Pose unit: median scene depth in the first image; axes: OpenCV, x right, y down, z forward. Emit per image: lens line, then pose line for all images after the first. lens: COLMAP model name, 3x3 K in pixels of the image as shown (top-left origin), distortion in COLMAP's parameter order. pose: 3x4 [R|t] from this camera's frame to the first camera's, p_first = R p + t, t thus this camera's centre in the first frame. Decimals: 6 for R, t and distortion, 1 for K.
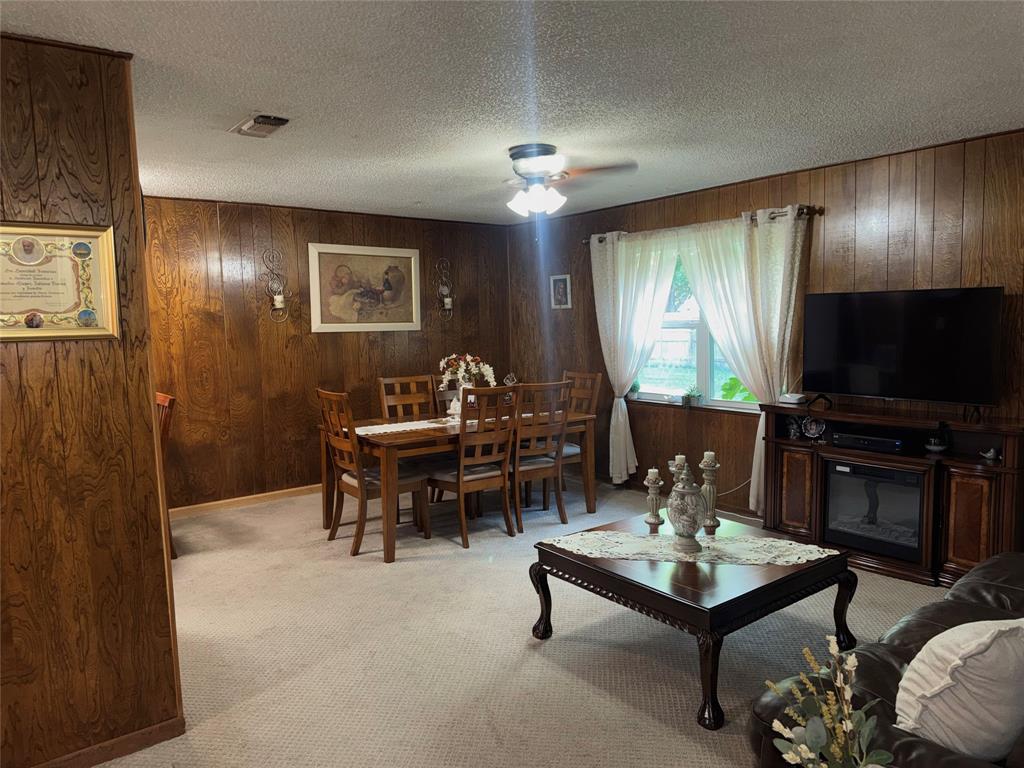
lens RADIAL K [[723.3, 0, 512.0], [0, 723.3, 384.0], [0, 0, 1]] dist [0.072694, -0.104481]
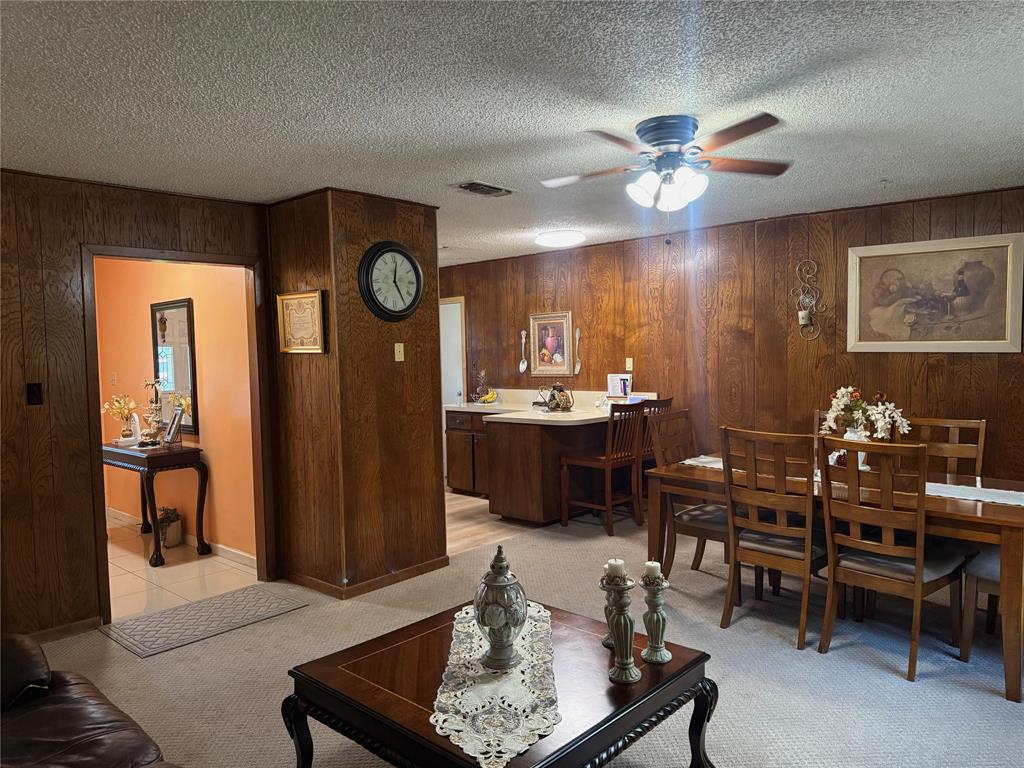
lens RADIAL K [[723.3, 0, 512.0], [0, 723.3, 384.0], [0, 0, 1]] dist [0.072694, -0.104481]
pose [[0.162351, 0.071506, -0.984139, 0.515181], [-0.078761, 0.995128, 0.059312, -0.053726], [0.983585, 0.067882, 0.167192, 0.475879]]
